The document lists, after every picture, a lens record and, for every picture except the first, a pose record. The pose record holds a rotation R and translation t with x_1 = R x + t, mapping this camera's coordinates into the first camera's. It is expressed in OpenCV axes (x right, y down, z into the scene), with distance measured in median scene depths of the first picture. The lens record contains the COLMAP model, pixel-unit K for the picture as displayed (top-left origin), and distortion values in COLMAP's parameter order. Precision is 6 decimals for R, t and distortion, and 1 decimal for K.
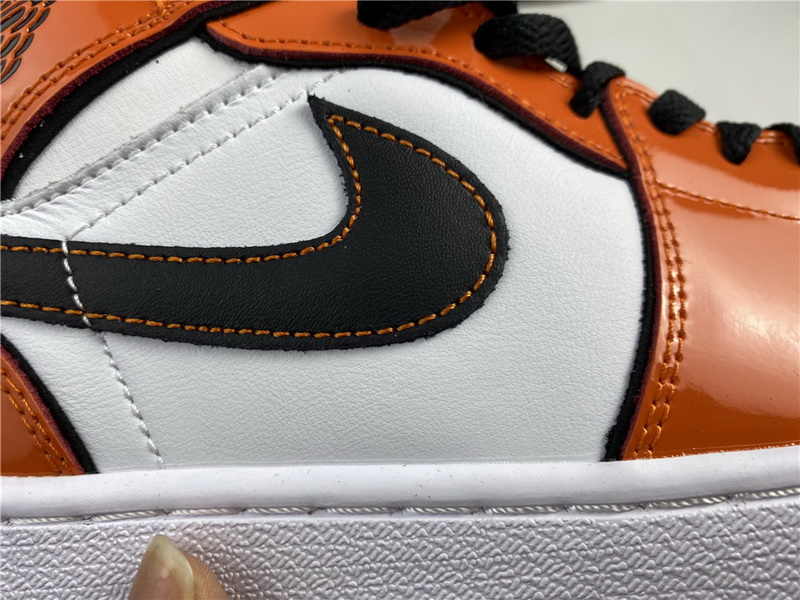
lens RADIAL K [[620.7, 0, 400.7], [0, 620.7, 300.5], [0, 0, 1]] dist [-0.009217, -0.006314]
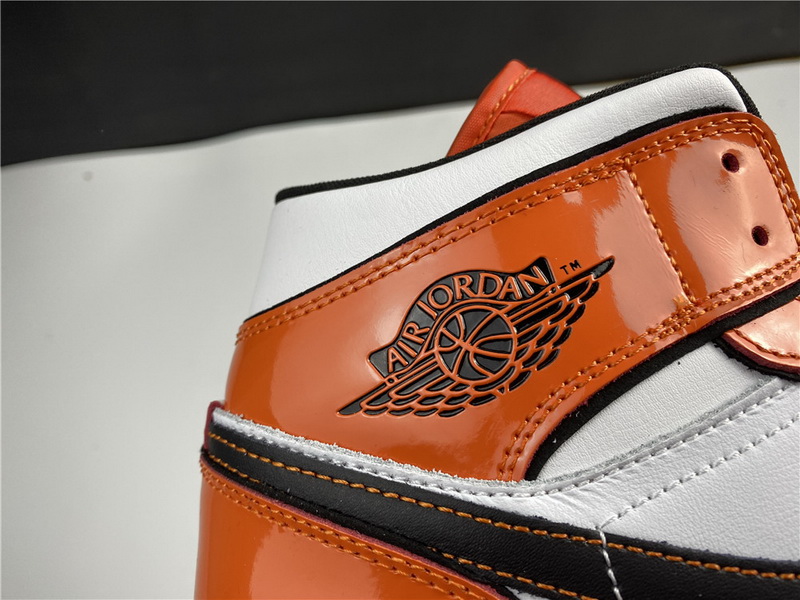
lens RADIAL K [[620.7, 0, 402.4], [0, 620.7, 306.3], [0, 0, 1]] dist [-0.009217, -0.006314]
pose [[0.994405, 0.104317, -0.016628, -0.890800], [-0.105288, 0.991528, -0.076068, -0.359328], [0.008552, 0.077393, 0.996964, -0.106051]]
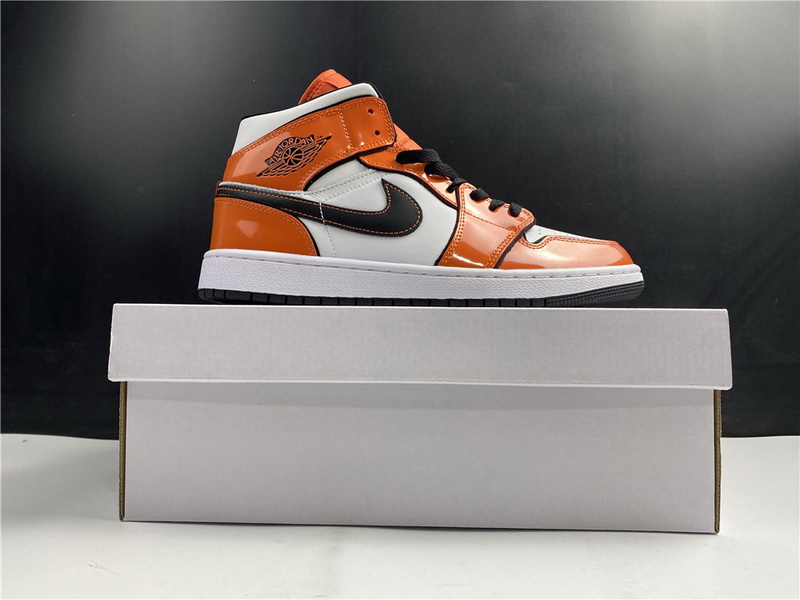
lens RADIAL K [[620.7, 0, 399.3], [0, 620.7, 307.4], [0, 0, 1]] dist [-0.009217, -0.006314]
pose [[0.988287, 0.146714, 0.042008, -0.074906], [-0.146150, 0.989130, -0.016208, 0.597632], [-0.043929, 0.009879, 0.998986, -3.245216]]
